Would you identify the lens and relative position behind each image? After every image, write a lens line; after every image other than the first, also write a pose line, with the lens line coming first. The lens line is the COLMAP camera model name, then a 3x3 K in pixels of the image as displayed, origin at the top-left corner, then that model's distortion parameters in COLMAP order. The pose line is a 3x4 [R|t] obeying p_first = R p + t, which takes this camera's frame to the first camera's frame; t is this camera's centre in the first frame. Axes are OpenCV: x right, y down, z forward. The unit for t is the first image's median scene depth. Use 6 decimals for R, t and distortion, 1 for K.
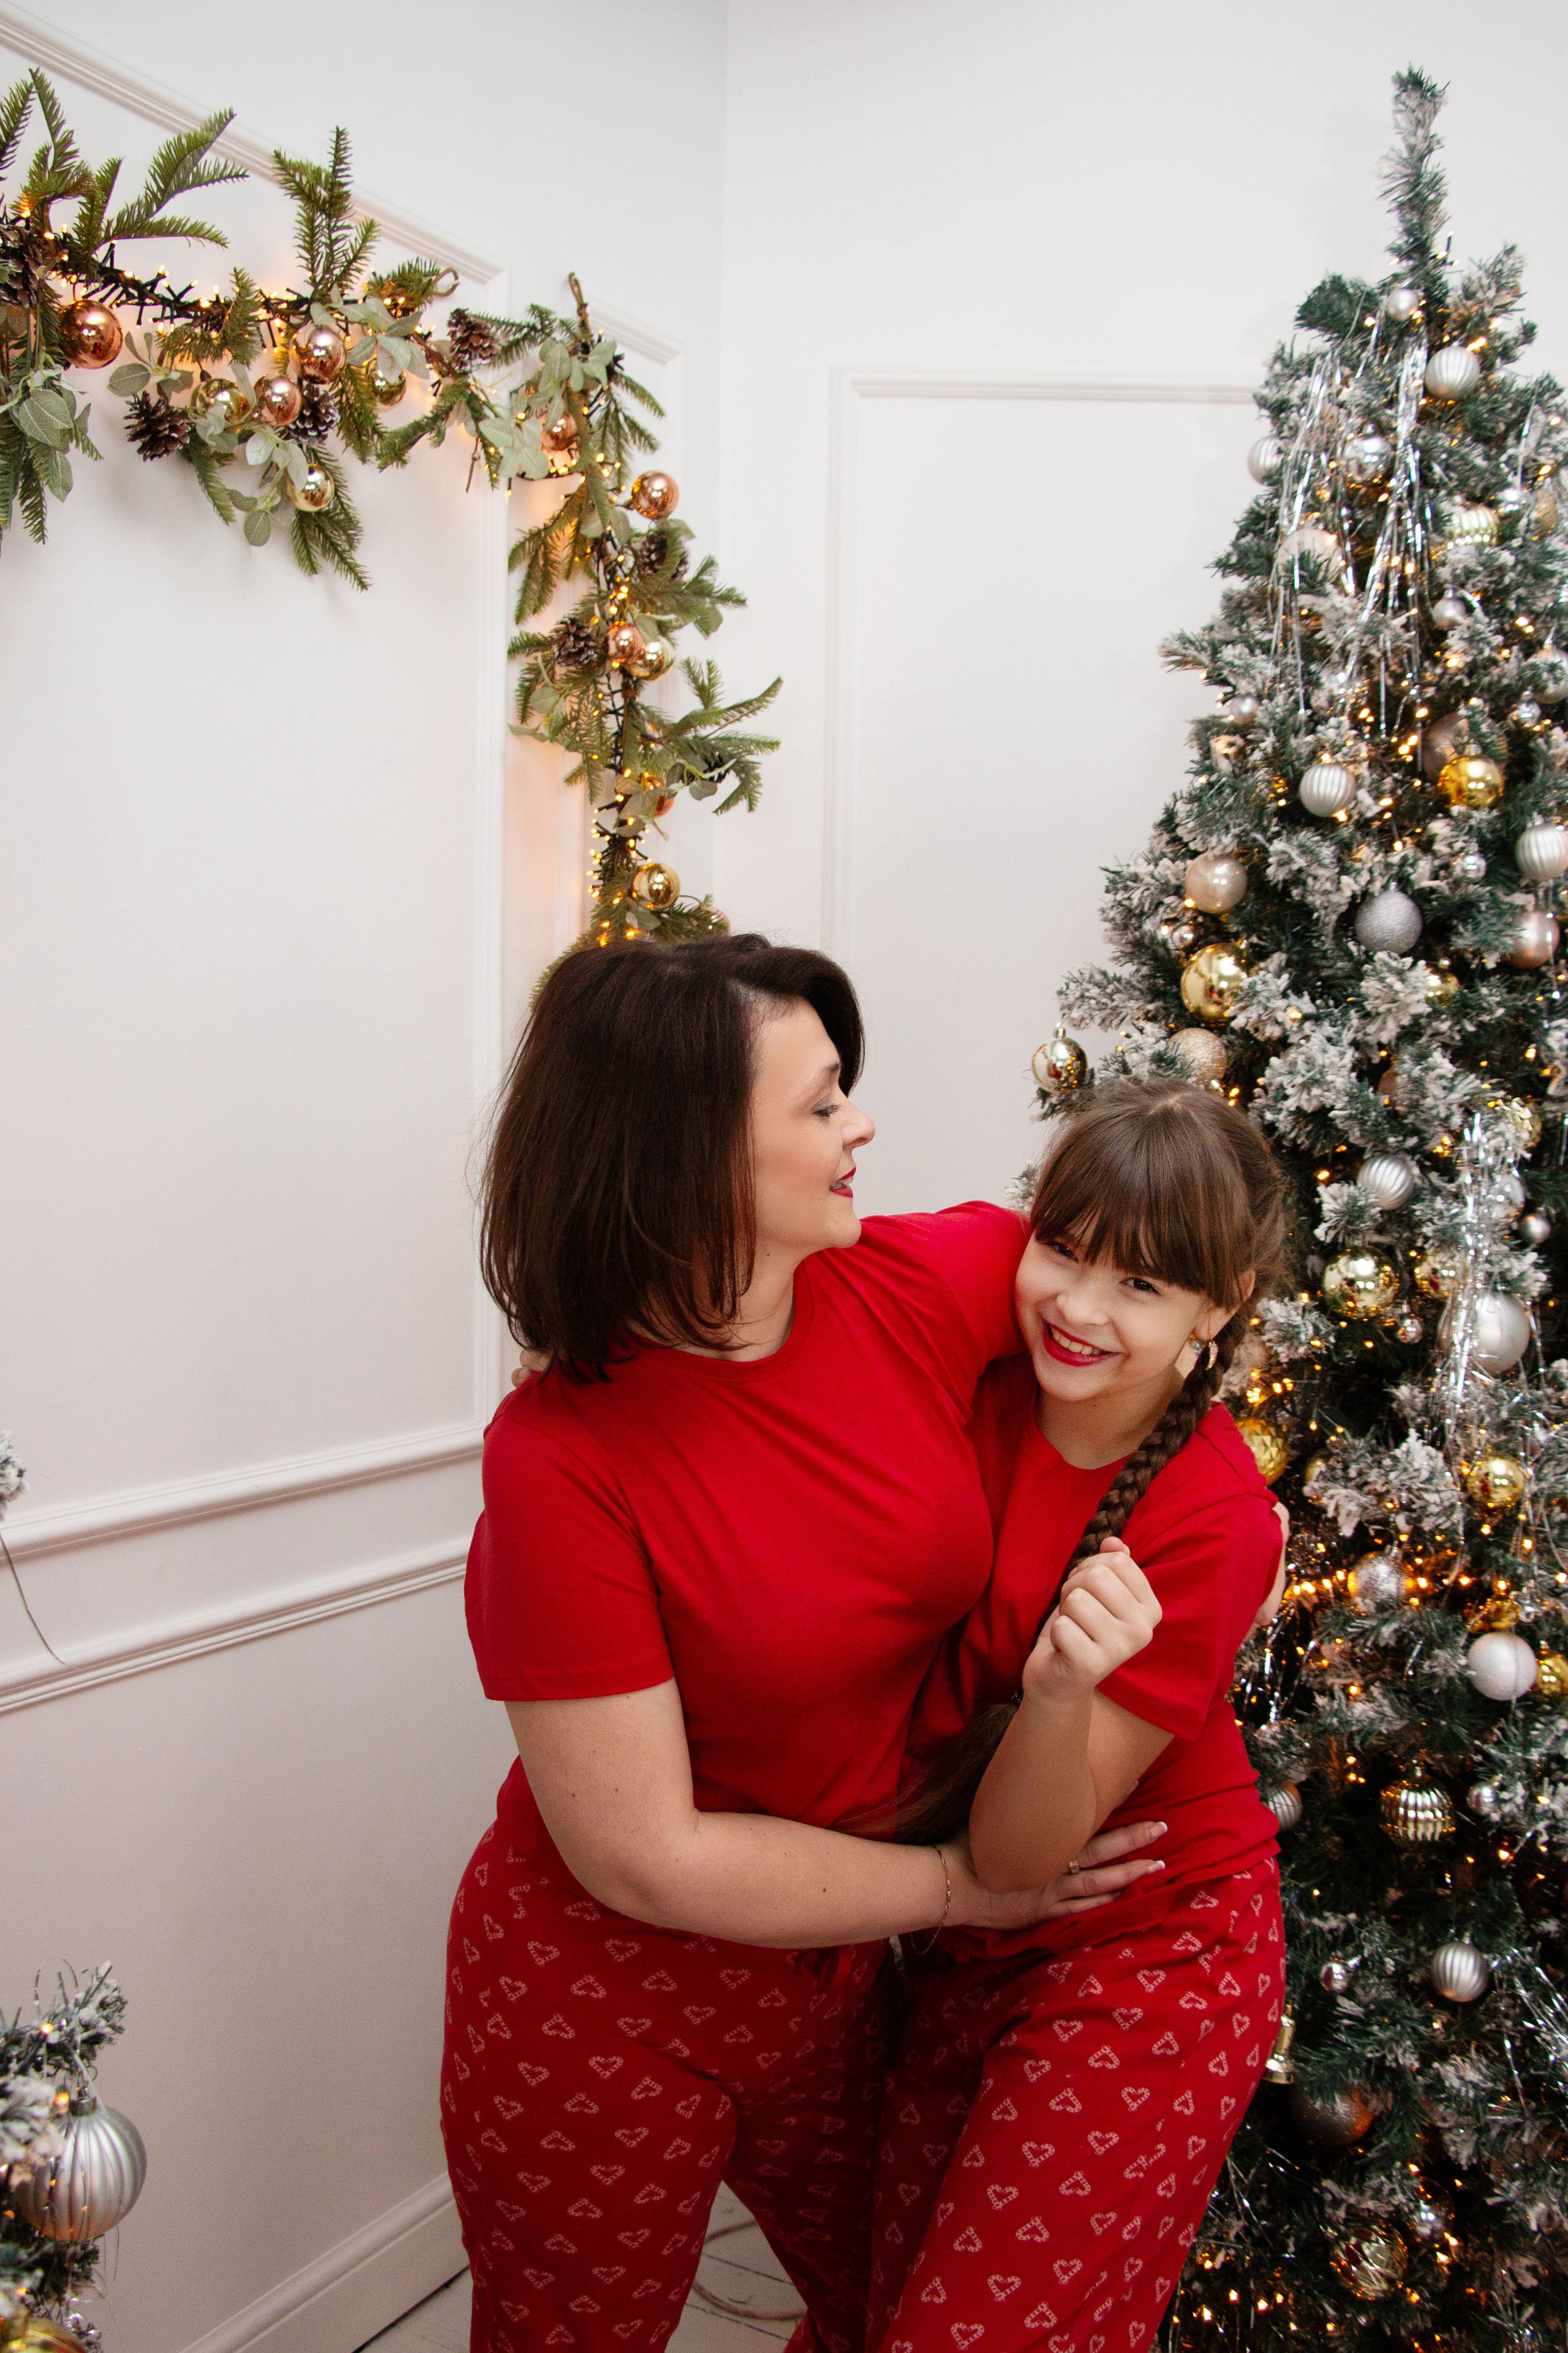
lens RADIAL K [[2291.6, 0, 785.4], [0, 2291.6, 1154.2], [0, 0, 1]] dist [-0.118205, 0.126715]
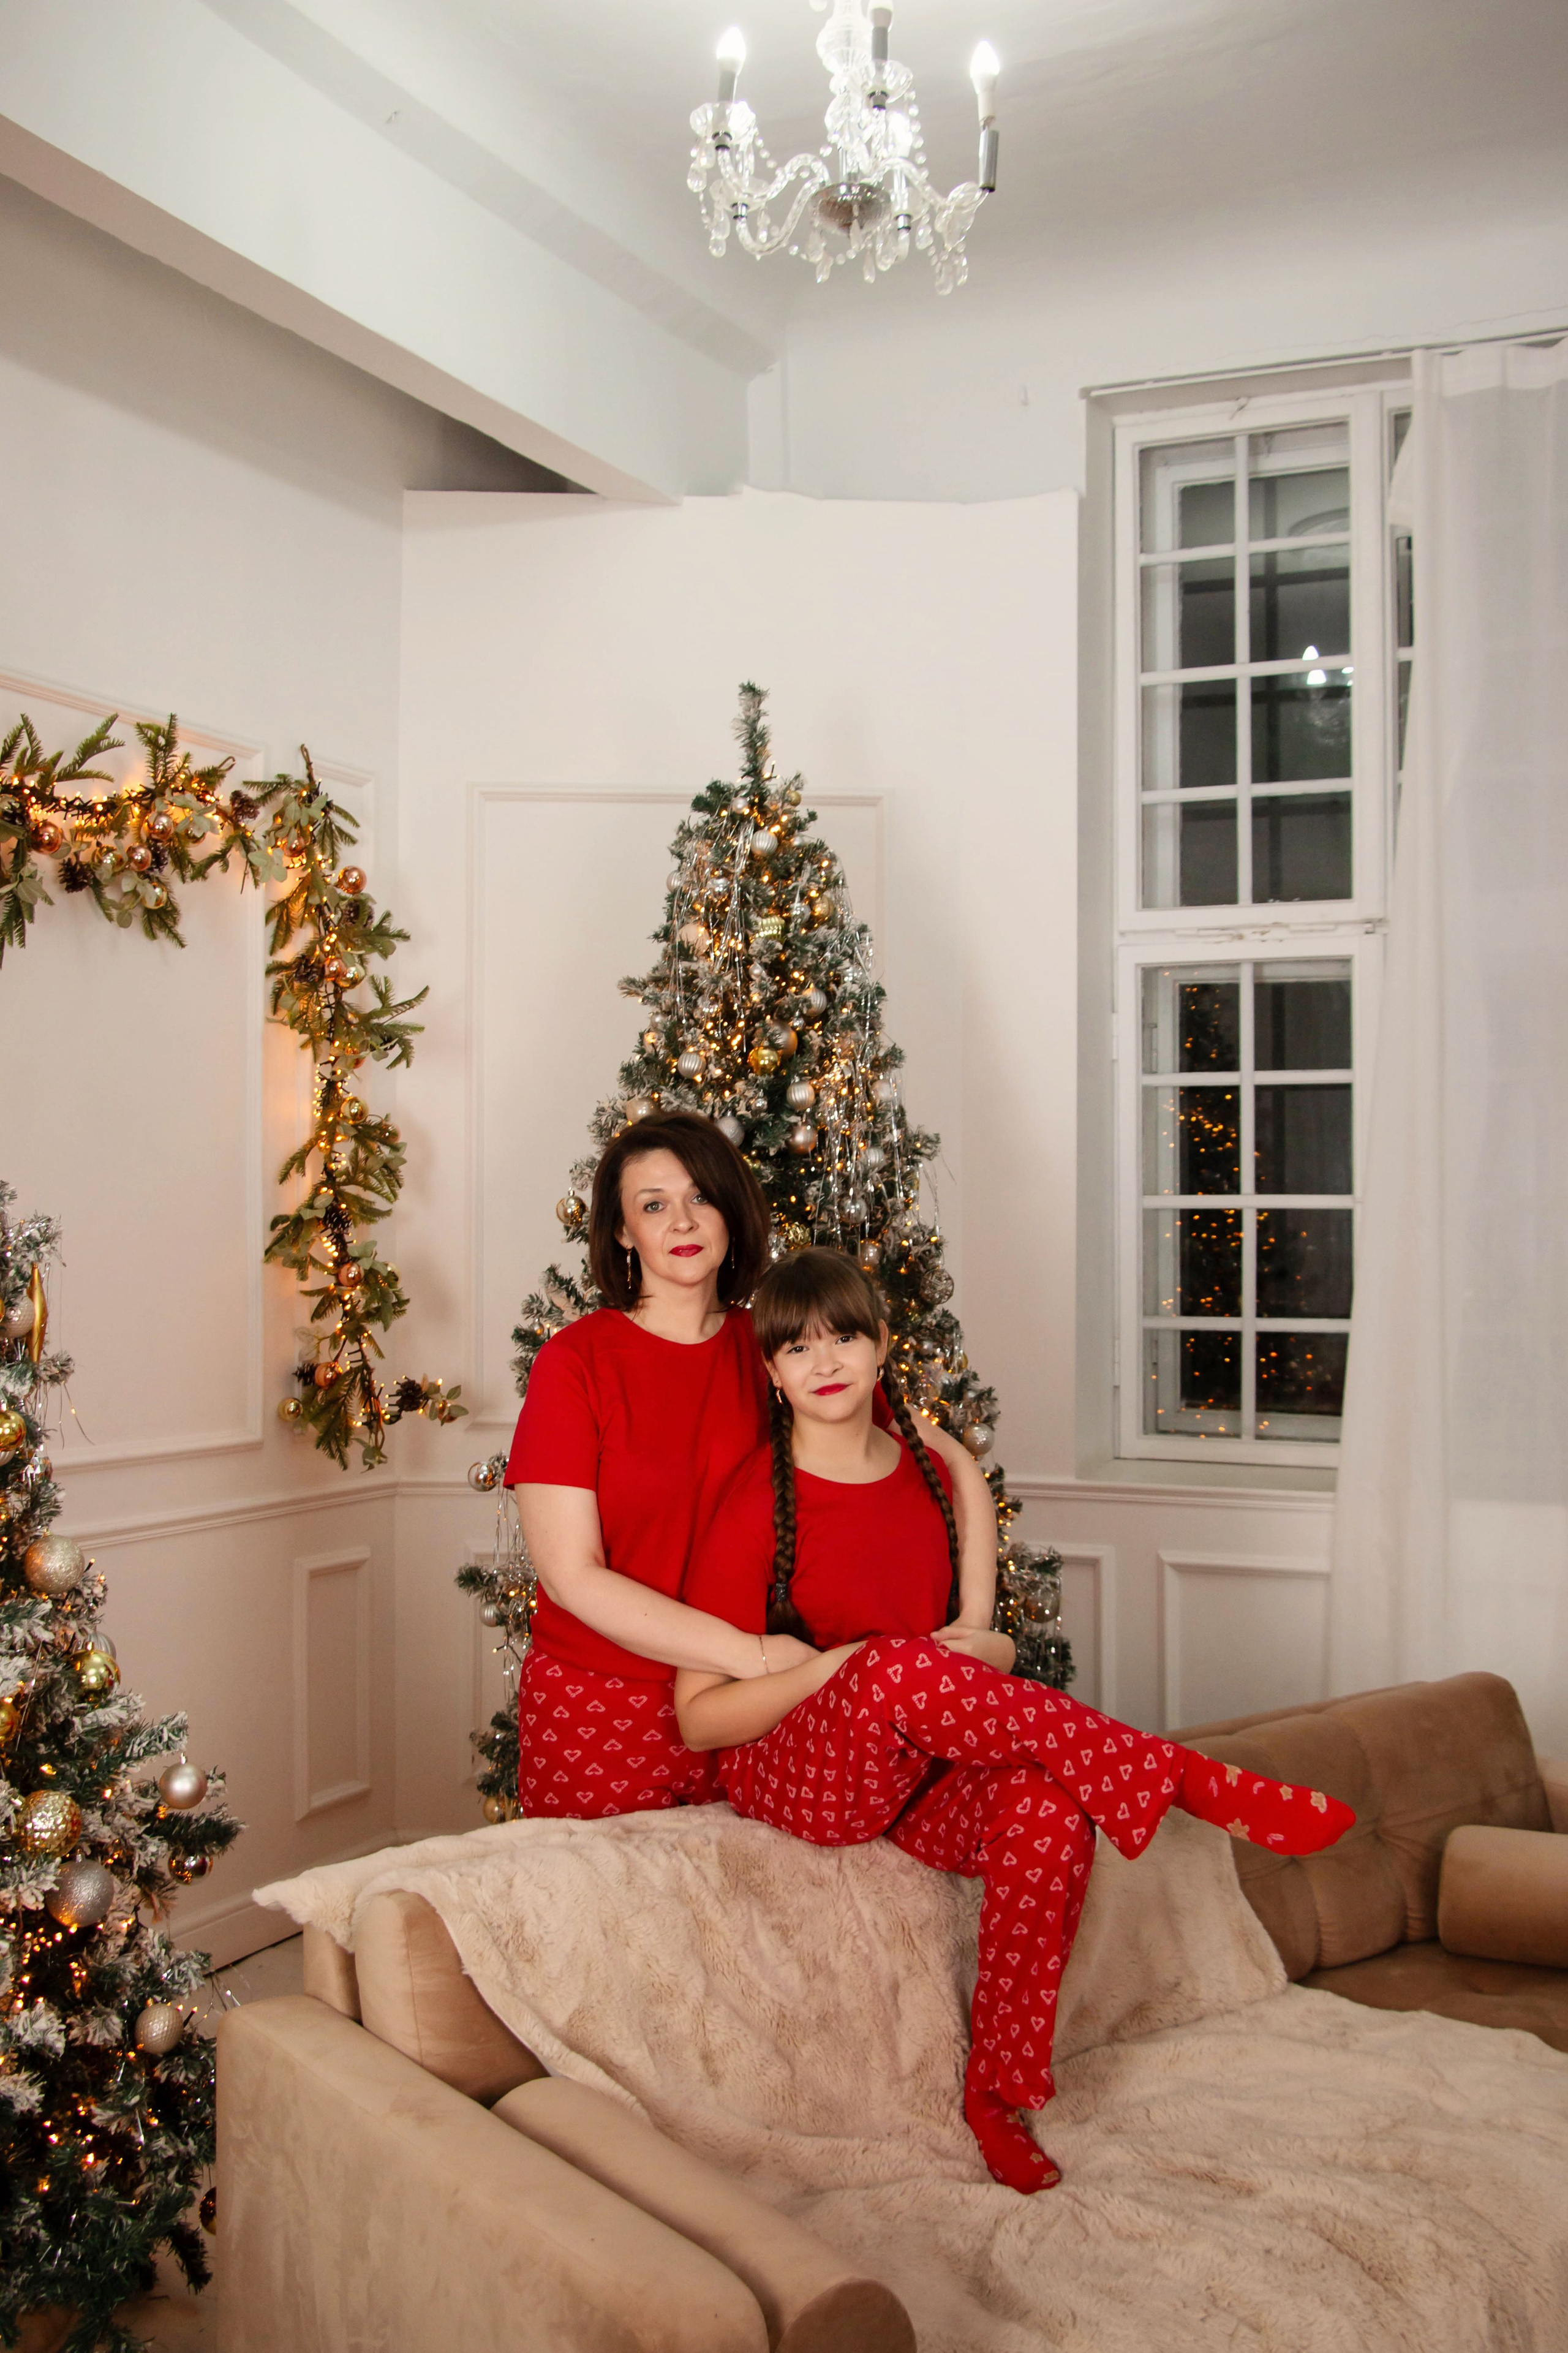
lens RADIAL K [[2291.6, 0, 785.4], [0, 2291.6, 1154.2], [0, 0, 1]] dist [-0.118205, 0.126715]
pose [[0.994939, -0.011703, 0.099802, 0.106741], [0.019162, 0.997066, -0.074112, 0.053798], [-0.098642, 0.075649, 0.992243, -0.817263]]
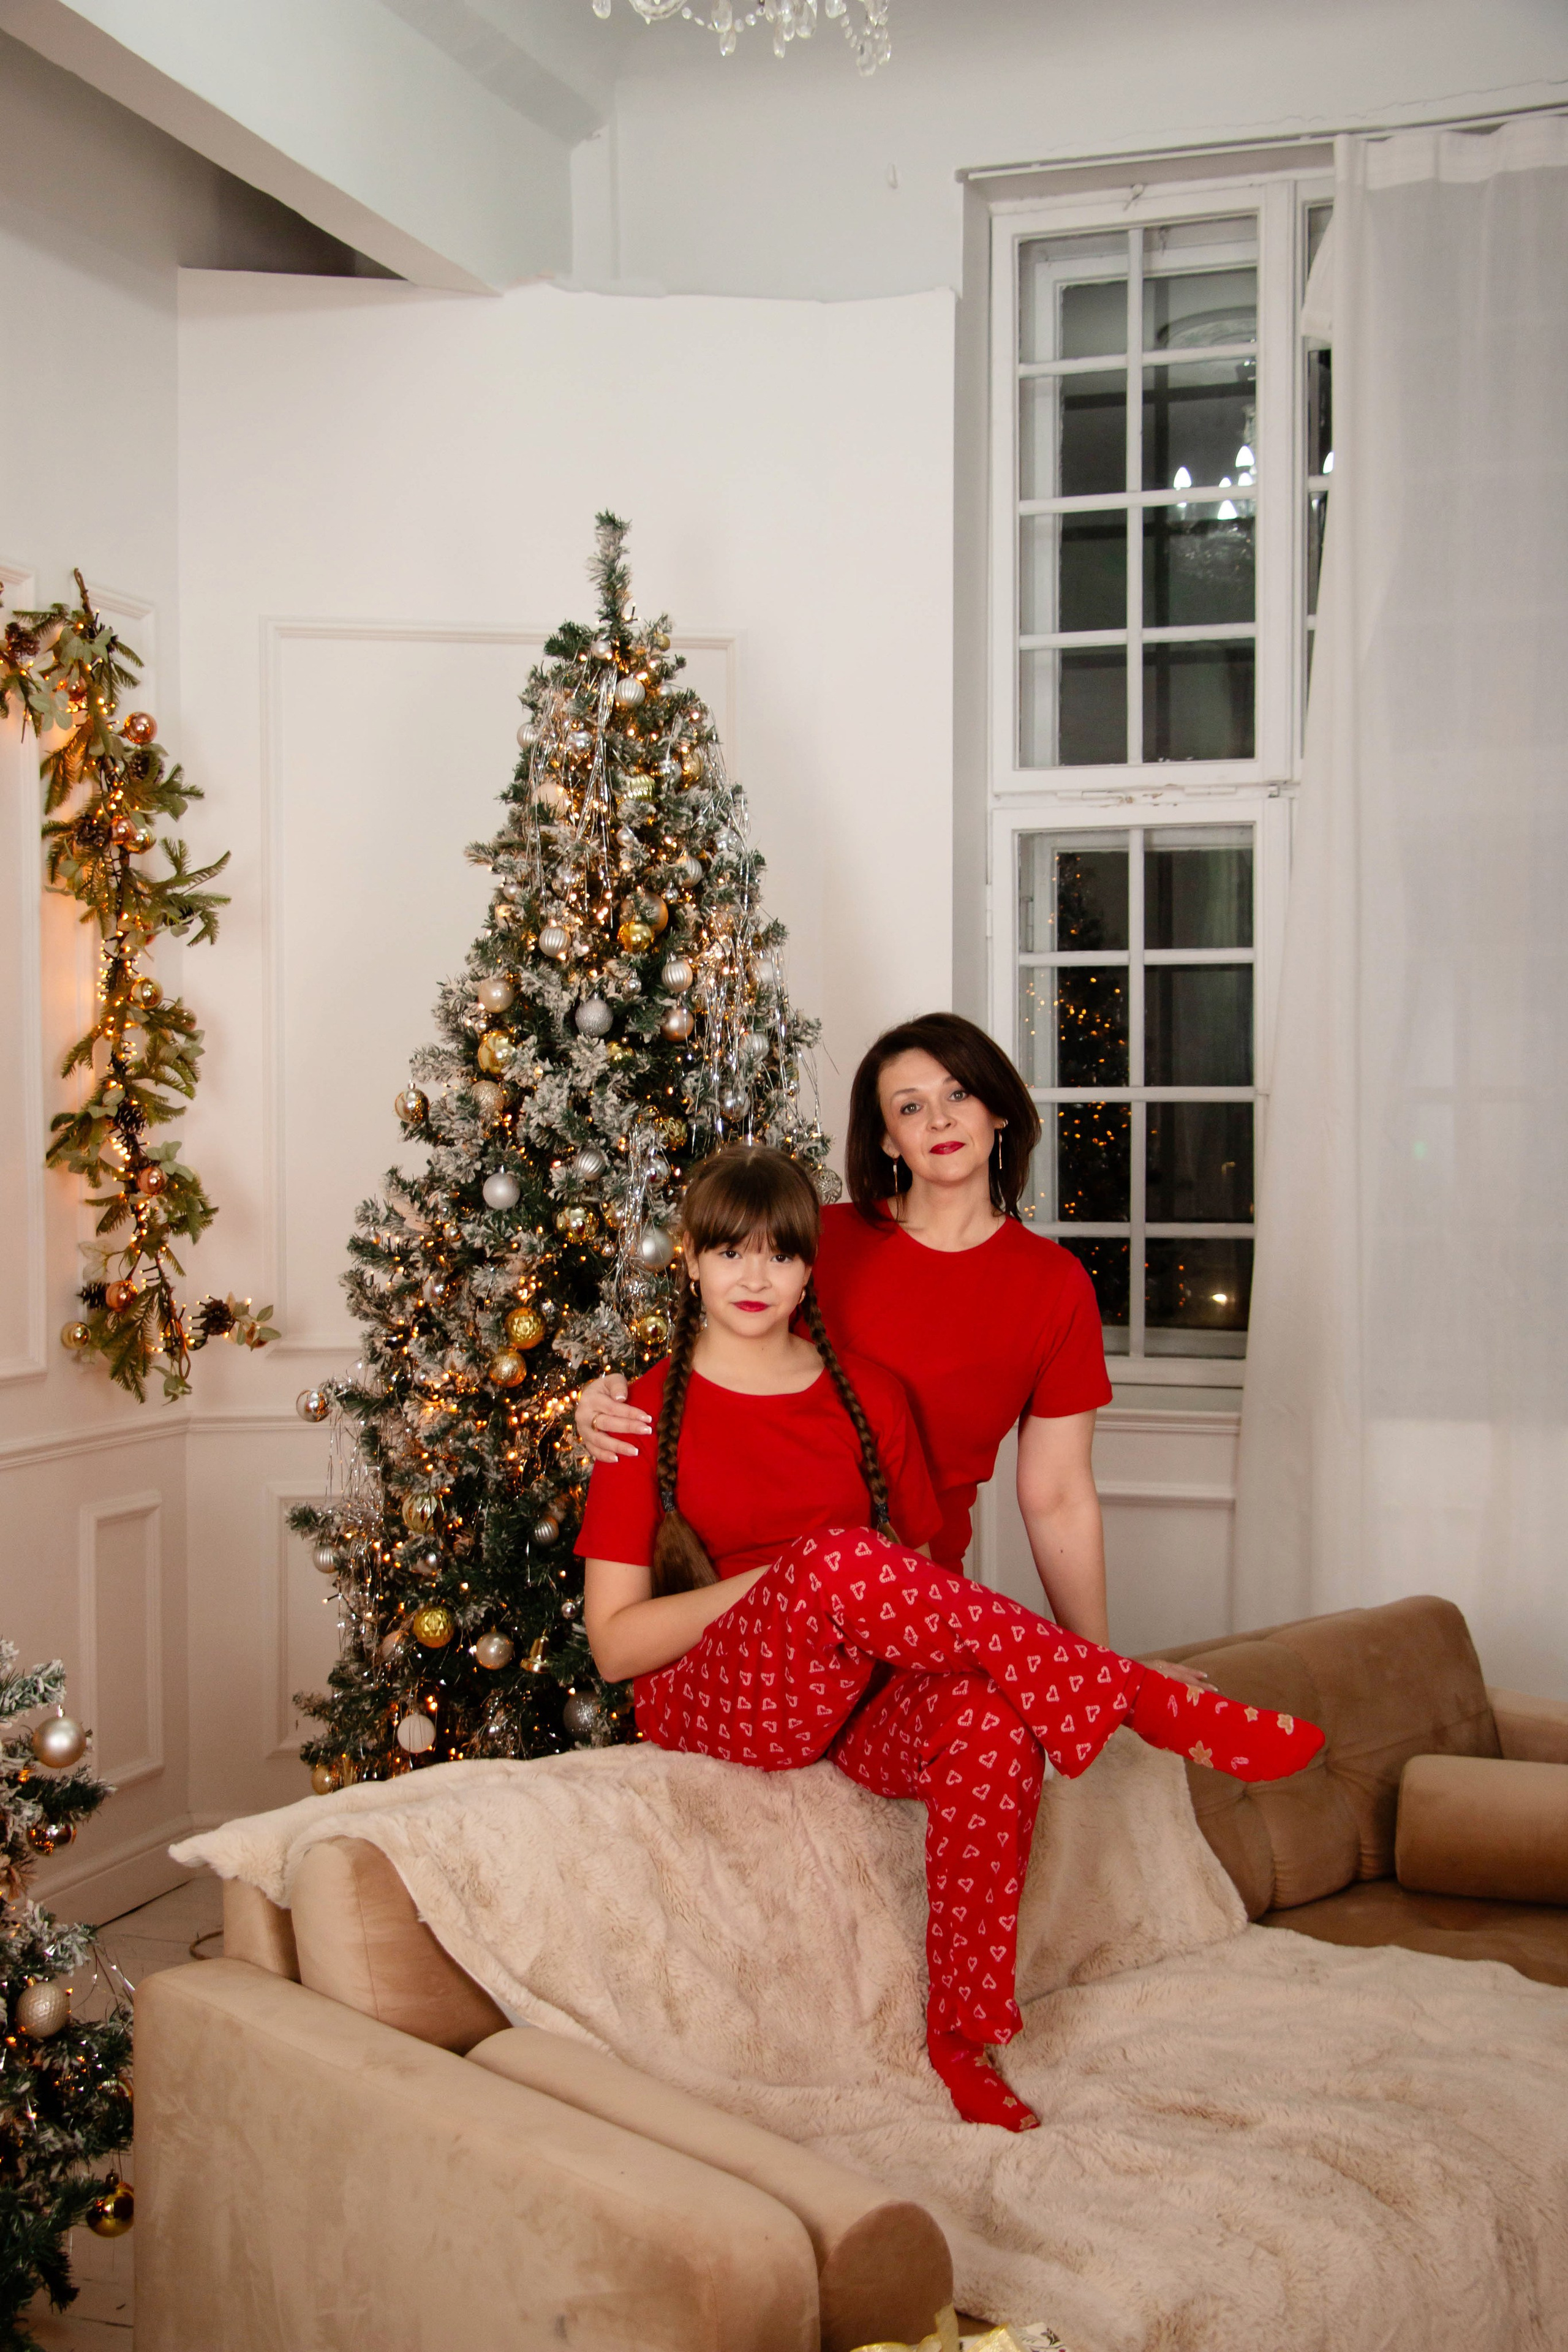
lens RADIAL K [[2669.9, 0, 784.0], [0, 2669.9, 1176.0], [0, 0, 1]] dist [-0.026924, 0.031332]
pose [[0.979234, -0.023835, 0.201327, -0.003831], [0.029246, 0.999285, -0.023944, 0.063156], [-0.200613, 0.029335, 0.979231, -0.893443]]
